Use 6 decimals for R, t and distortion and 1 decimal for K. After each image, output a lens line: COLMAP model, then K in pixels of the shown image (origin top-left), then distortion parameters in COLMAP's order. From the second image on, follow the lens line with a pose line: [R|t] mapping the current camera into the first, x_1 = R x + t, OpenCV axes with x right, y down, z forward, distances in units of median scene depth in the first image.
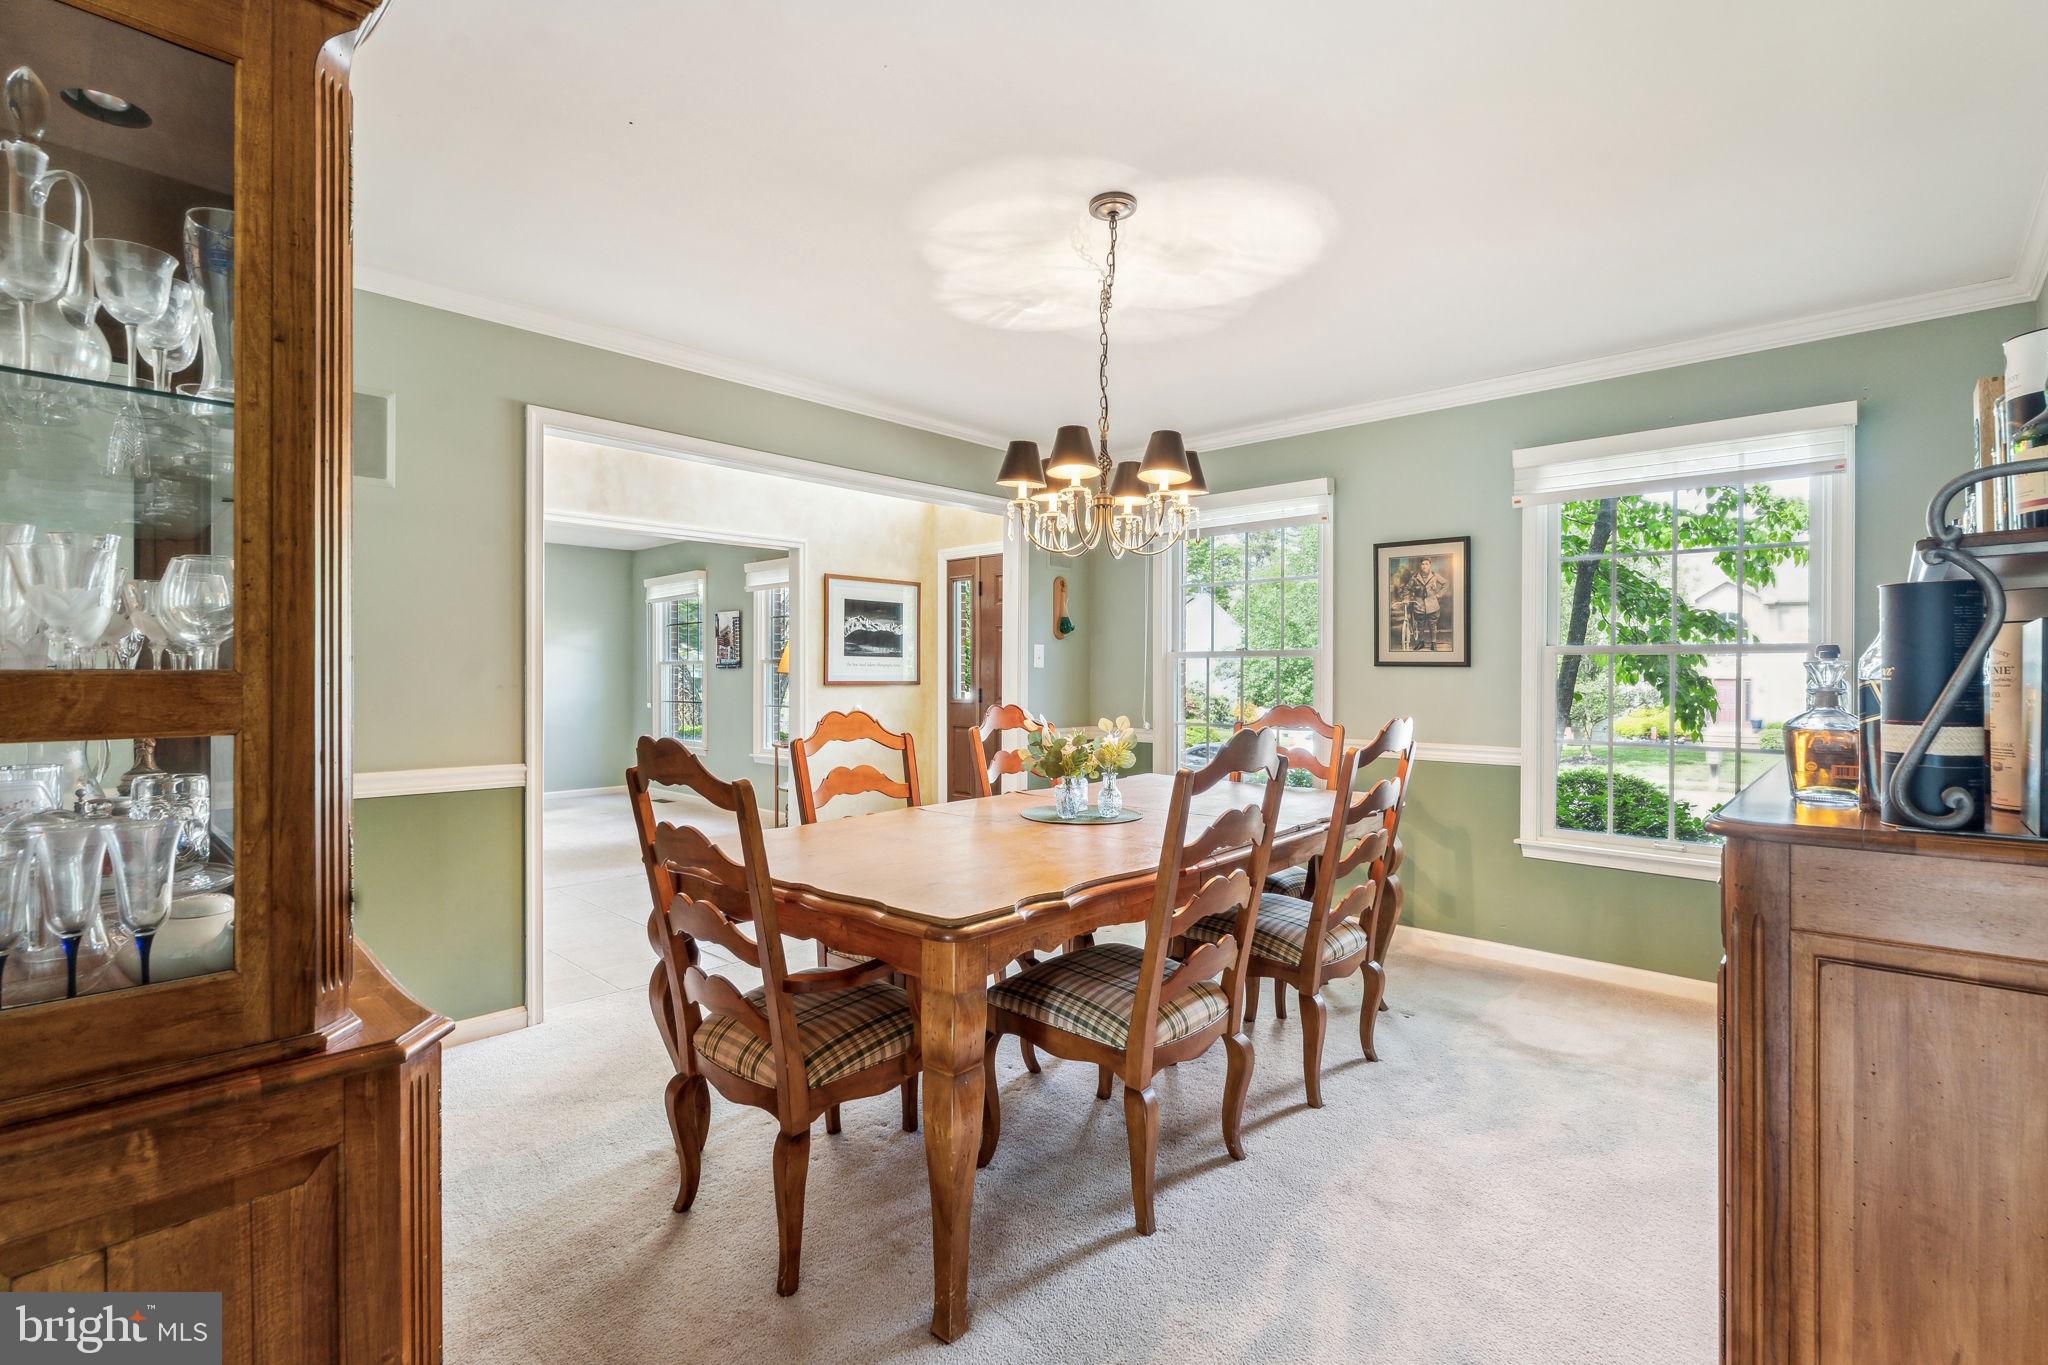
lens RADIAL K [[923.9, 0, 1019.6], [0, 923.9, 667.7], [0, 0, 1]] dist [-0.002976, 0.000761]
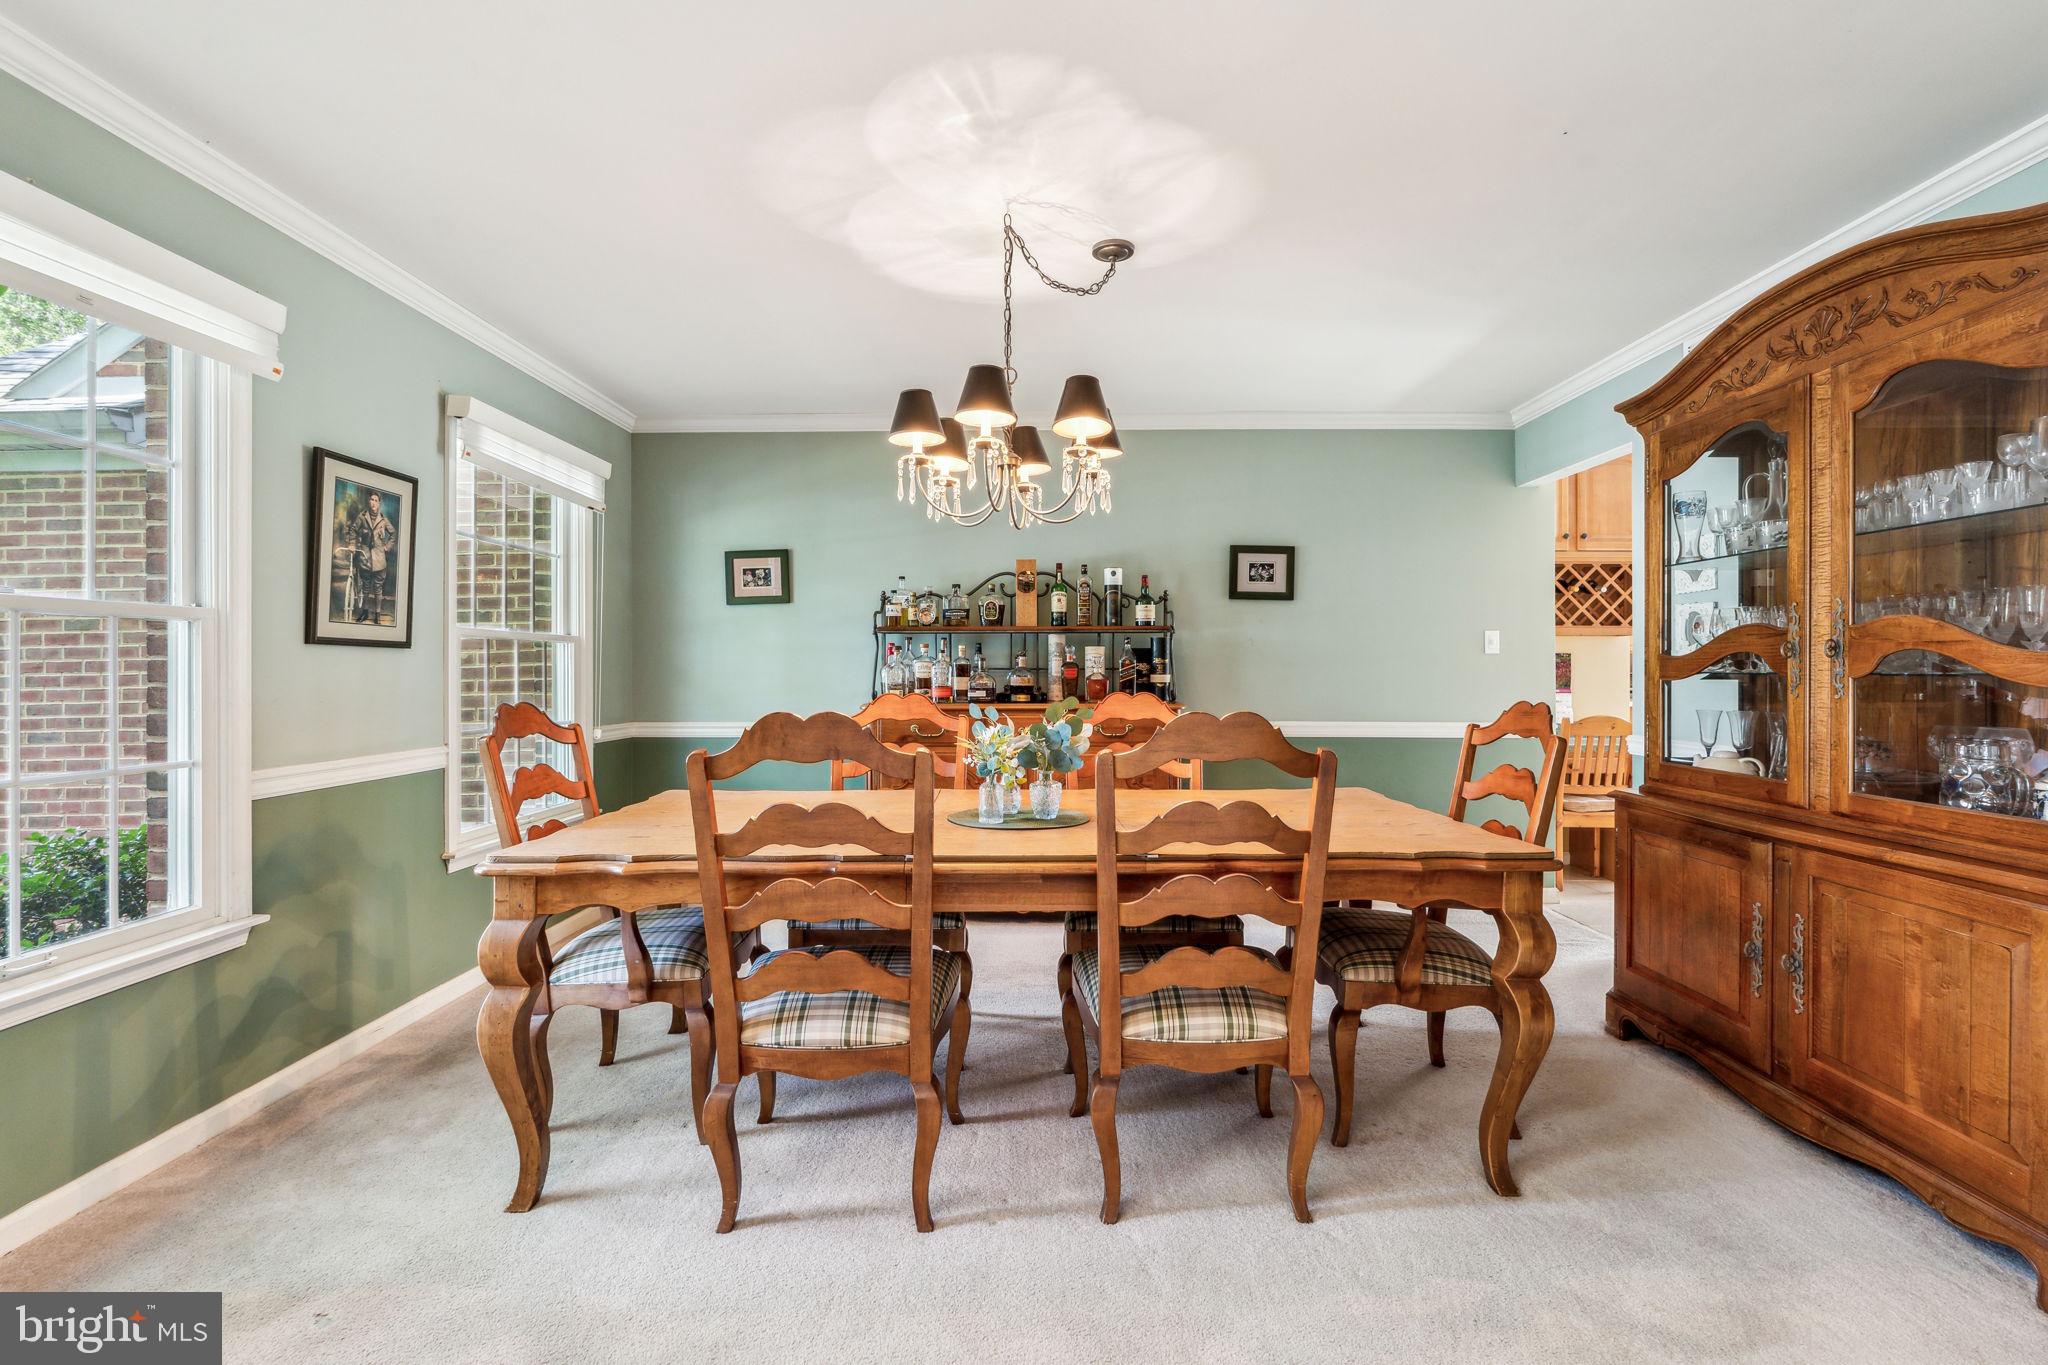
lens RADIAL K [[923.9, 0, 1021.1], [0, 923.9, 671.6], [0, 0, 1]] dist [-0.002976, 0.000761]
pose [[-0.665567, -0.000387, 0.746338, -0.408164], [0.003823, 0.999985, 0.003927, 0.016839], [-0.746328, 0.005467, -0.665555, 1.101719]]
